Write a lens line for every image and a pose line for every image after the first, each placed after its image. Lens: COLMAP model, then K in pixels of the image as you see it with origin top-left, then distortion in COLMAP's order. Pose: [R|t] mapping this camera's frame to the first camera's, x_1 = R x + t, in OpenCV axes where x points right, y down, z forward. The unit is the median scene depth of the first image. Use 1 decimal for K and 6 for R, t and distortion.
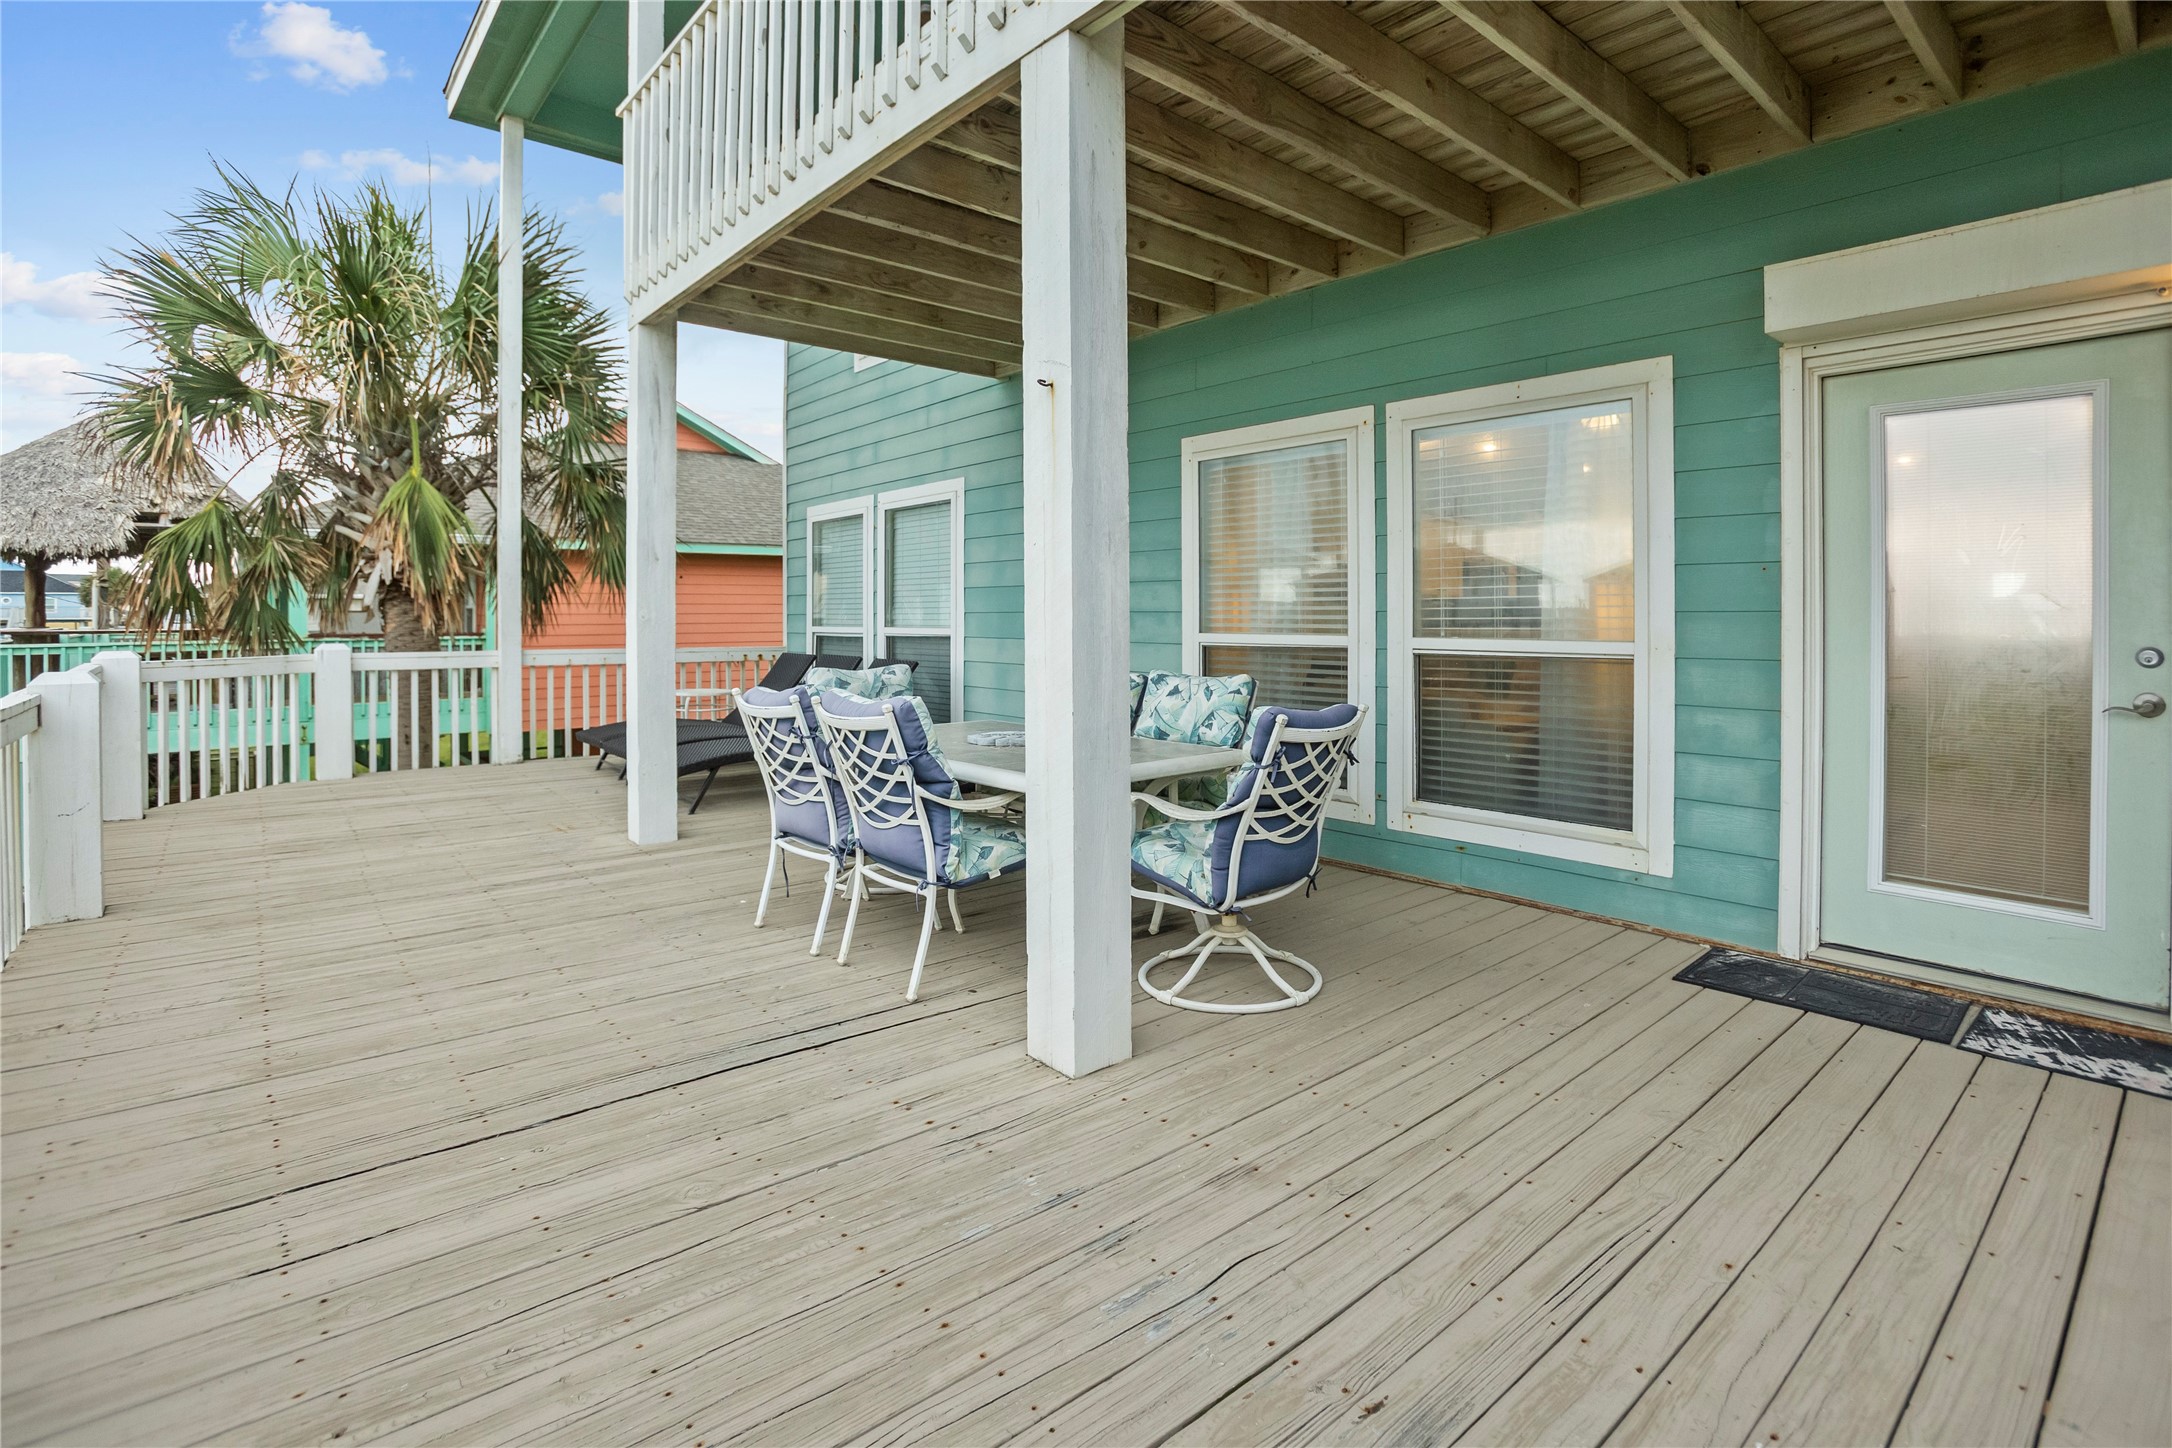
lens RADIAL K [[1057.6, 0, 1085.7], [0, 1057.6, 624.8], [0, 0, 1]] dist [-0.058203, 0.020368]
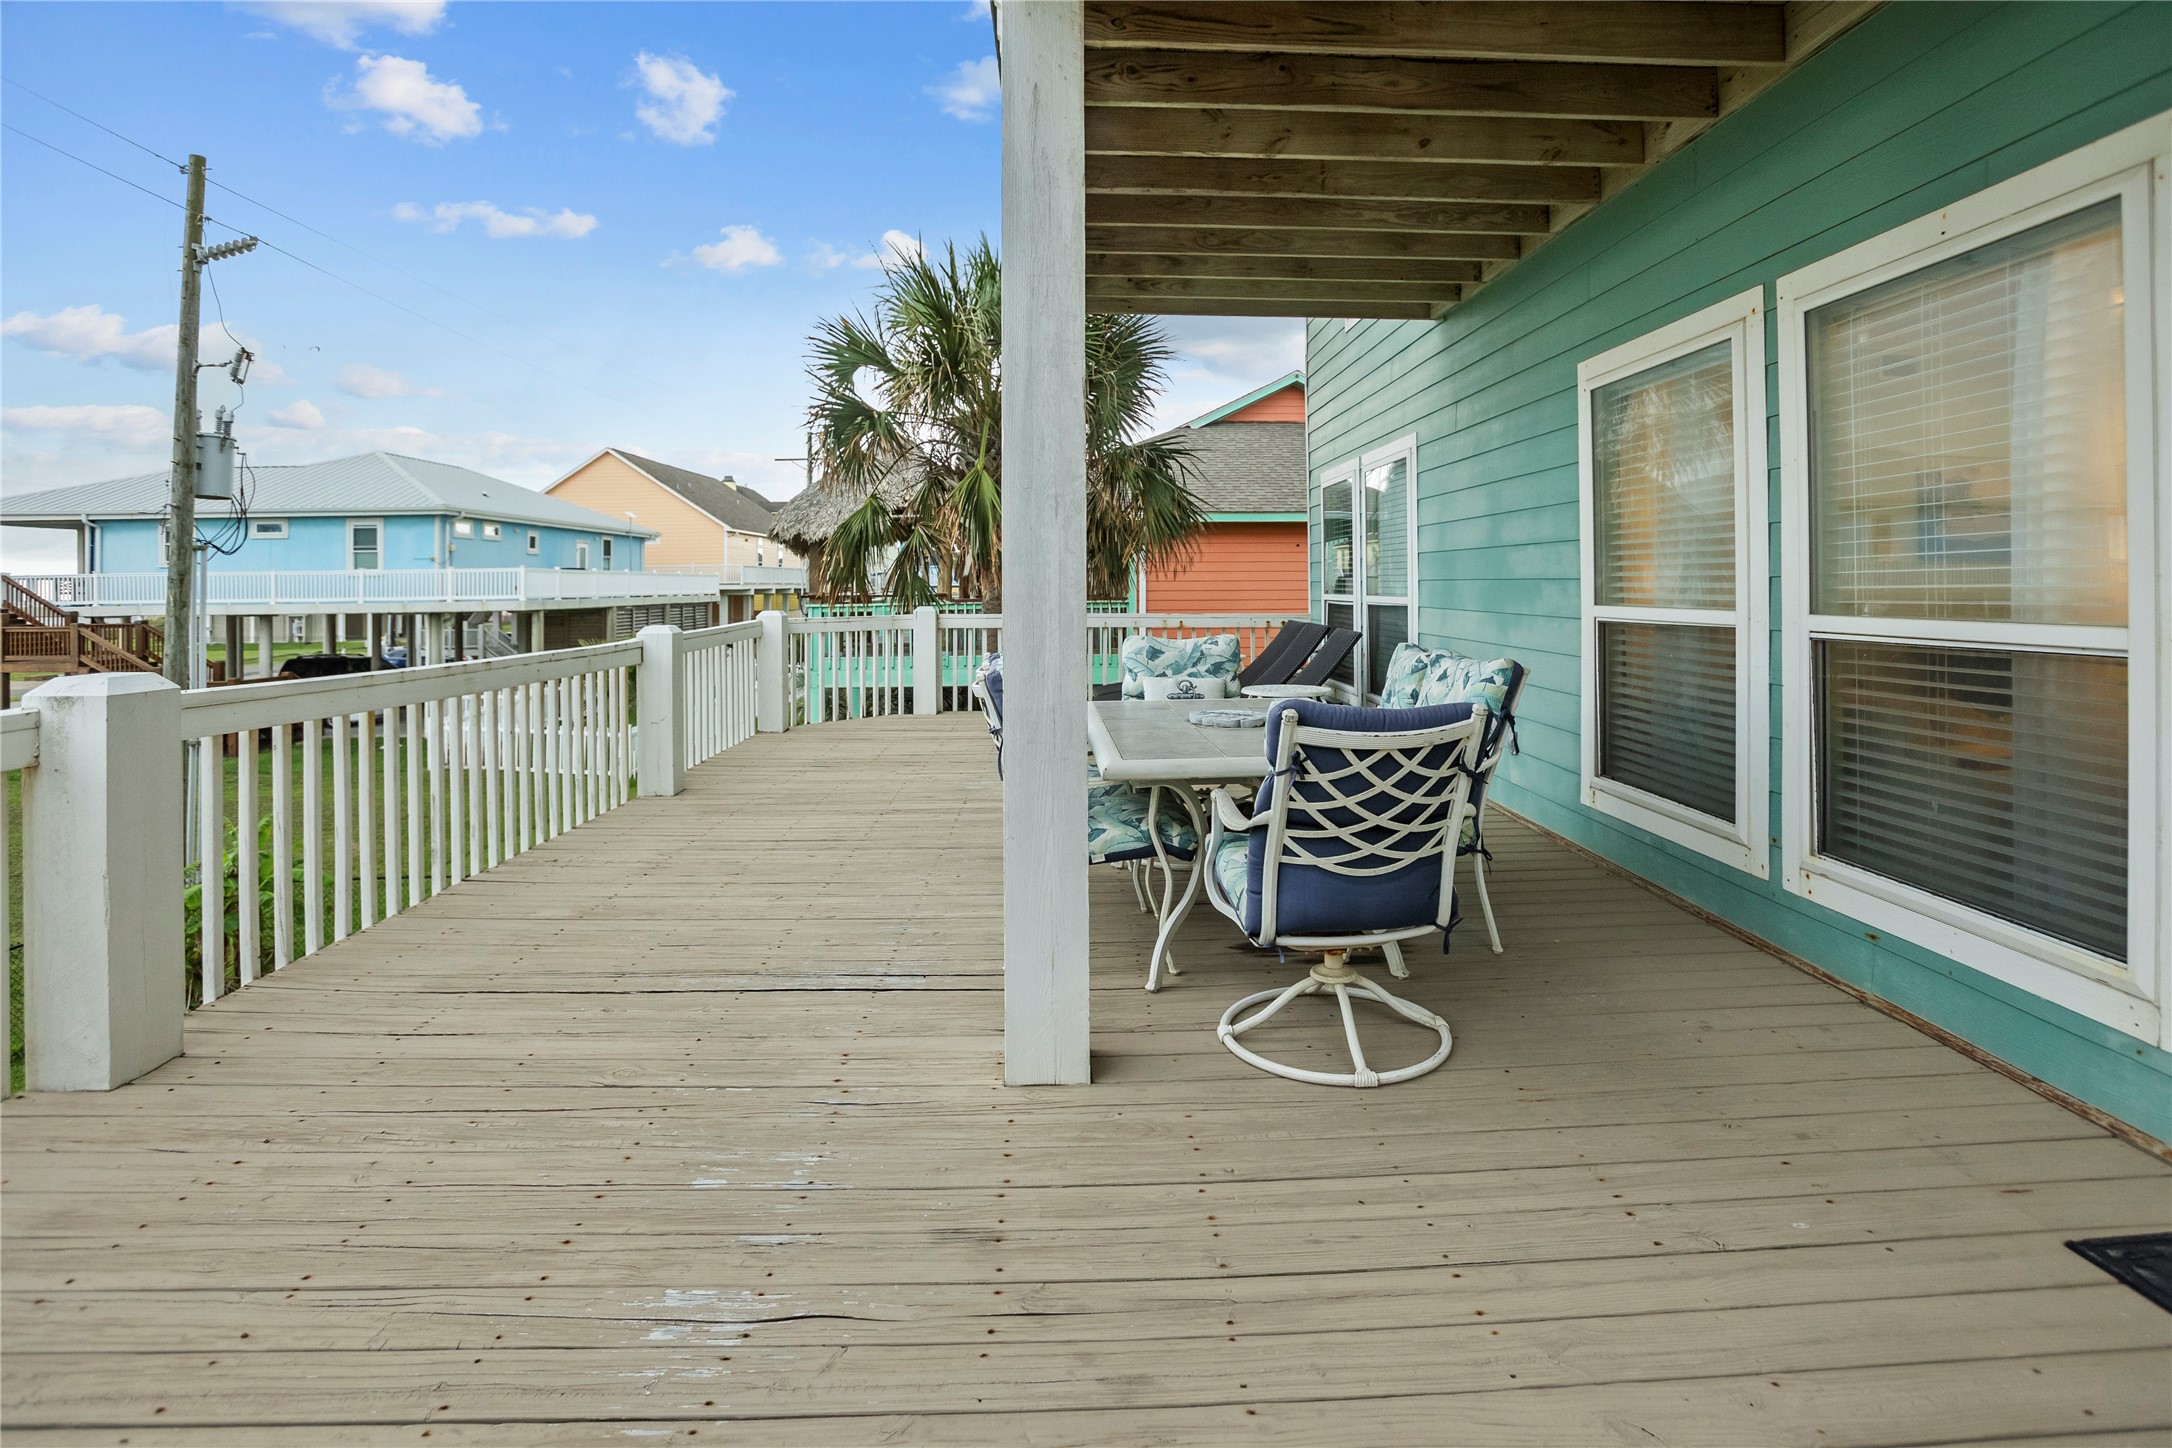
lens RADIAL K [[1053.5, 0, 1096.0], [0, 1053.5, 579.2], [0, 0, 1]] dist [-0.052952, 0.019213]
pose [[0.783158, -0.005089, -0.621802, 0.356546], [-0.001863, 0.999943, -0.010530, -0.003044], [0.621820, 0.009405, 0.783104, 0.181576]]
